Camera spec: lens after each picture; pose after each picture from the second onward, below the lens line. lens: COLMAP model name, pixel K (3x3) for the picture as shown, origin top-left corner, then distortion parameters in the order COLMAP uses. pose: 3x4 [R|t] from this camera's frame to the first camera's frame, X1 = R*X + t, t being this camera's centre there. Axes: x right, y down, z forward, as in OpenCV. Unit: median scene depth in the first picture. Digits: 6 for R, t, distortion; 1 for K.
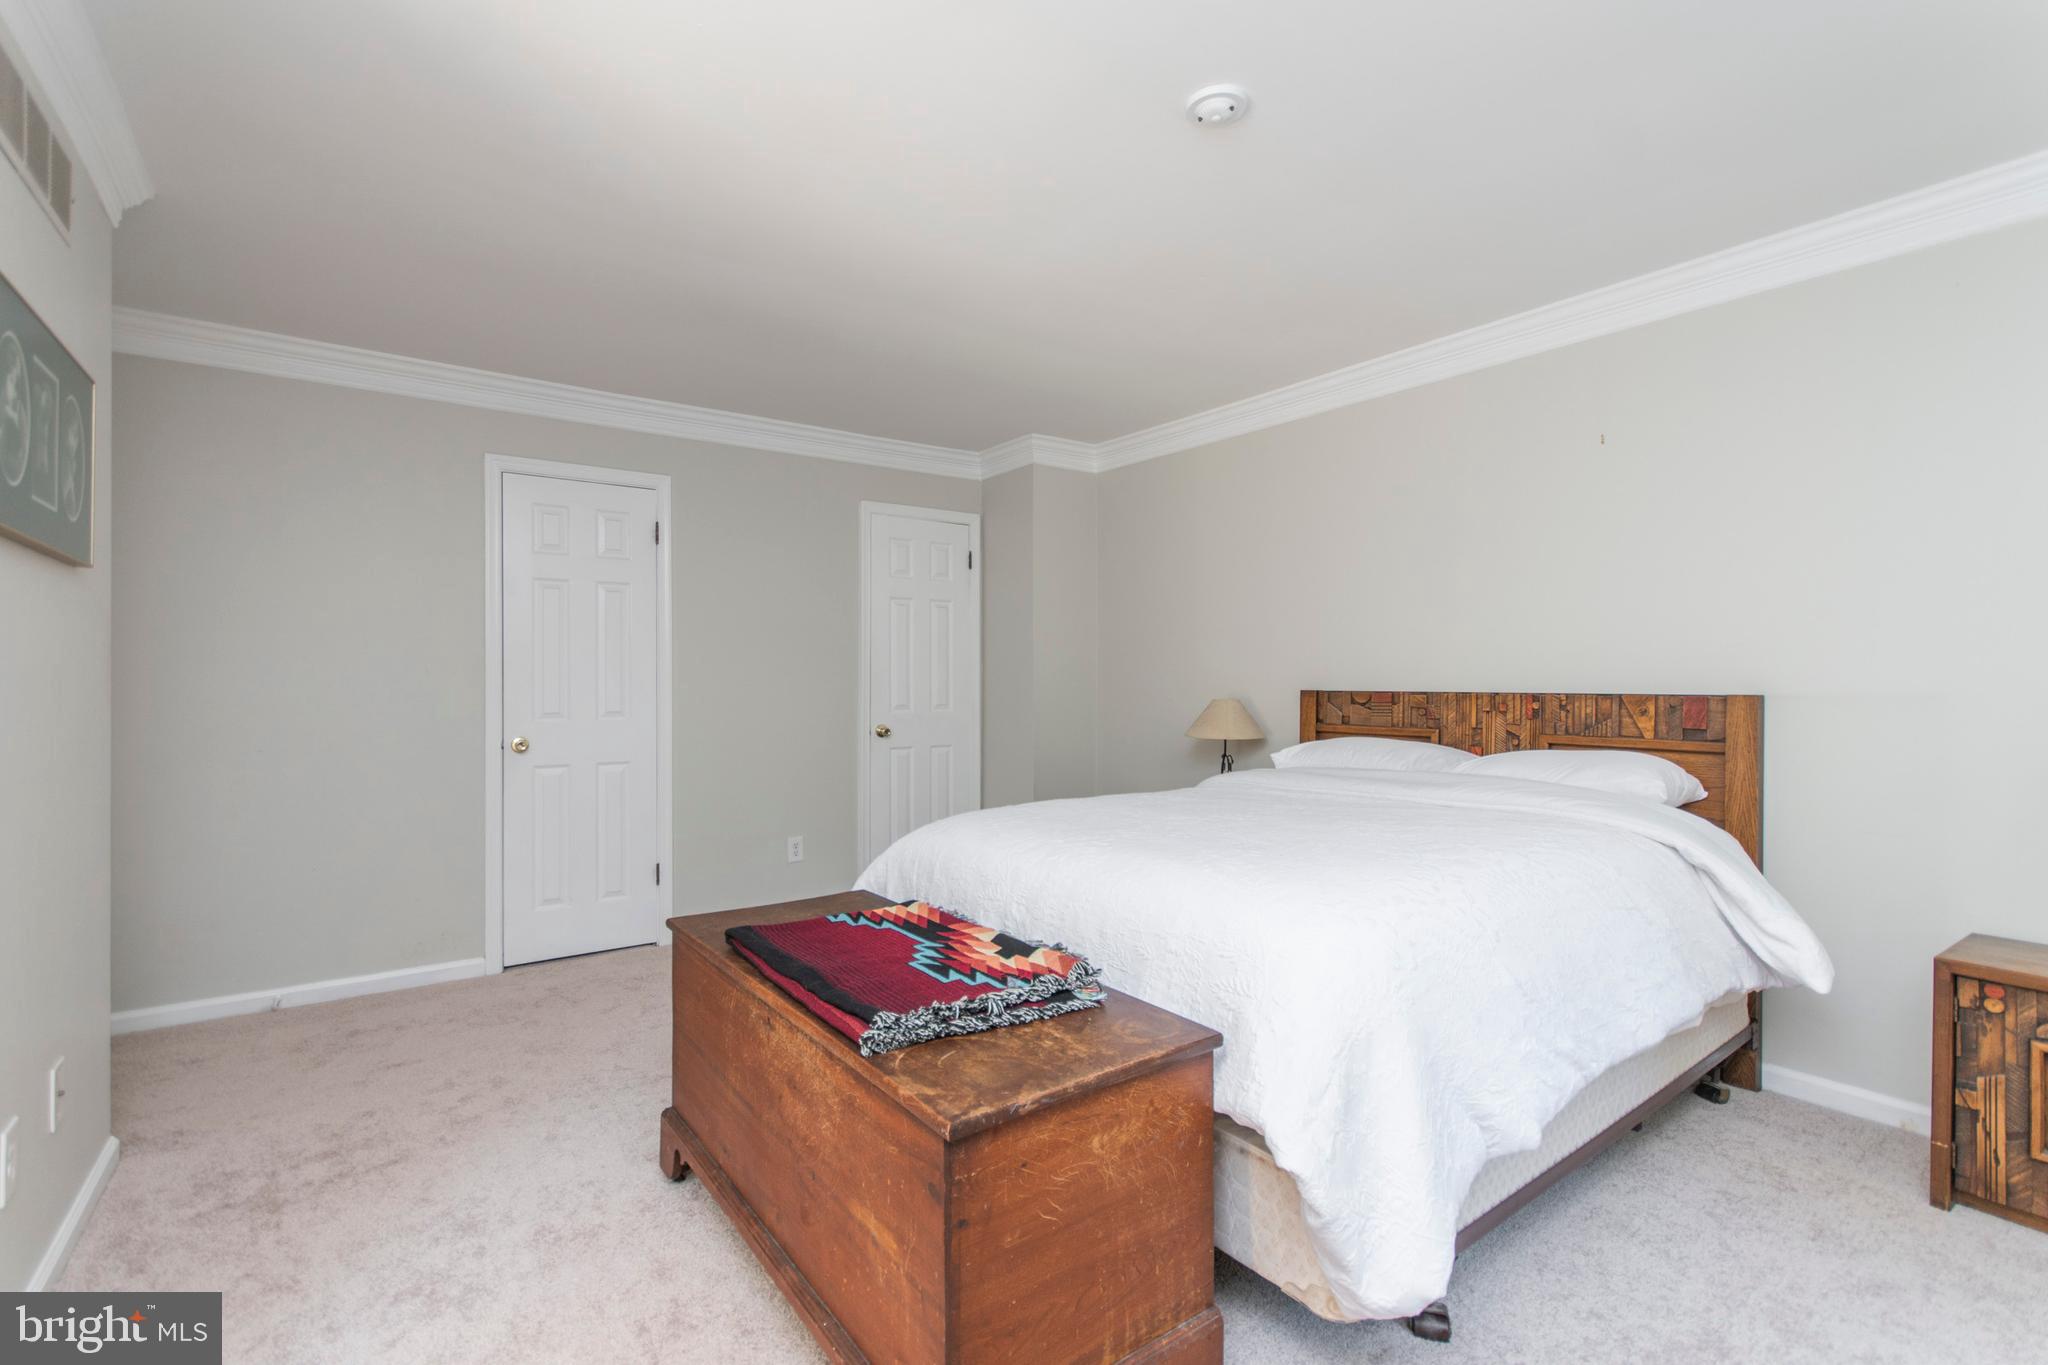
lens RADIAL K [[906.5, 0, 1027.5], [0, 906.5, 689.2], [0, 0, 1]] dist [0.003492, 0.000079]
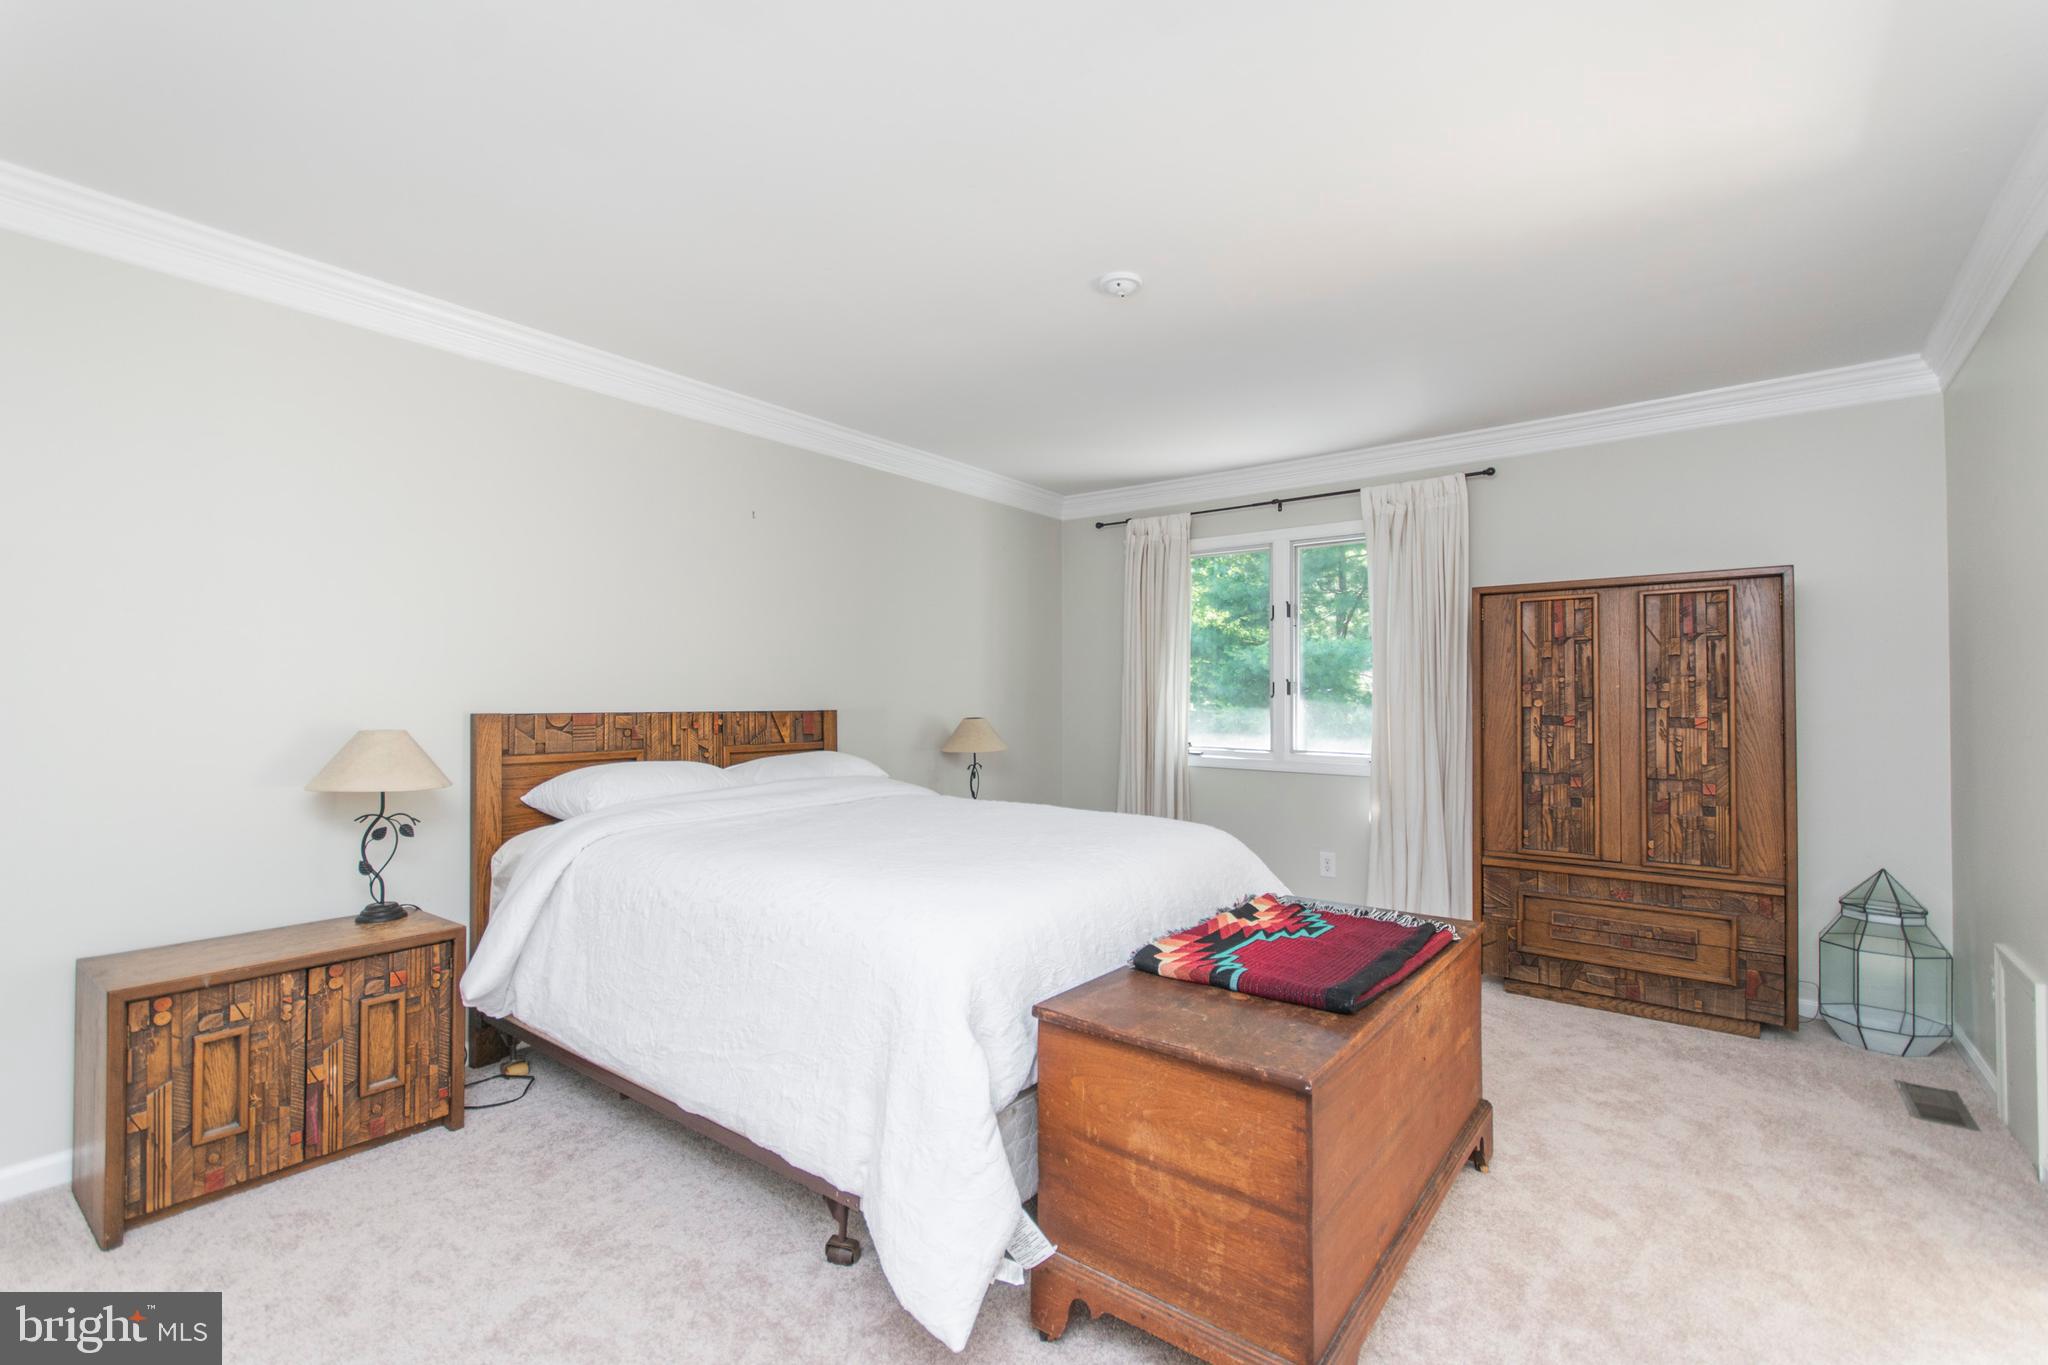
lens RADIAL K [[906.5, 0, 1028.2], [0, 906.5, 676.5], [0, 0, 1]] dist [0.003492, 0.000079]
pose [[-0.262864, 0.030032, 0.964365, -0.597458], [0.015699, 0.999516, -0.026848, -0.002241], [-0.964705, 0.008082, -0.263208, 0.851429]]
